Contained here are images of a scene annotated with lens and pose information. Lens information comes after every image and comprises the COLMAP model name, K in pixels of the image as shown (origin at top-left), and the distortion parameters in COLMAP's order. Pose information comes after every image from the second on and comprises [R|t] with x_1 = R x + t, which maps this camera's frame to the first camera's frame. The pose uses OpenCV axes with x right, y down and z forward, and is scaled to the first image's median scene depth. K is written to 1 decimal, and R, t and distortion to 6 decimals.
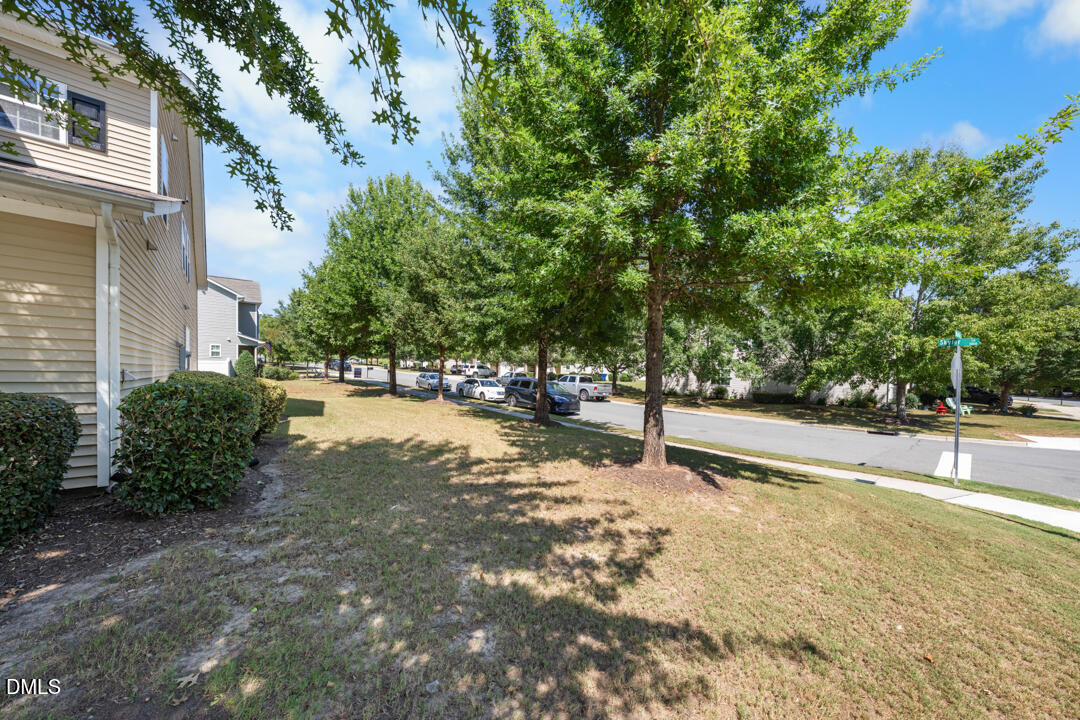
lens RADIAL K [[367.4, 0, 549.2], [0, 367.4, 384.6], [0, 0, 1]] dist [-0.000338, -0.000145]
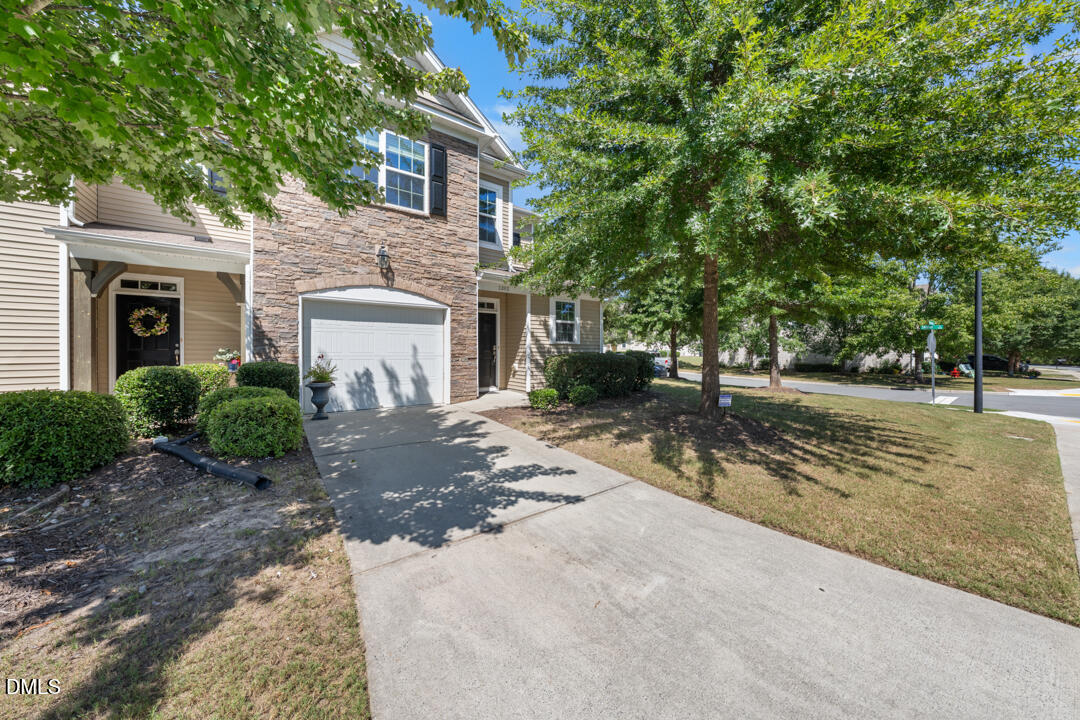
lens RADIAL K [[367.4, 0, 538.6], [0, 367.4, 352.7], [0, 0, 1]] dist [-0.000338, -0.000145]
pose [[0.997170, -0.016204, -0.073417, -0.250378], [0.014088, 0.999473, -0.029248, 0.012021], [0.073853, 0.028131, 0.996872, -0.343980]]
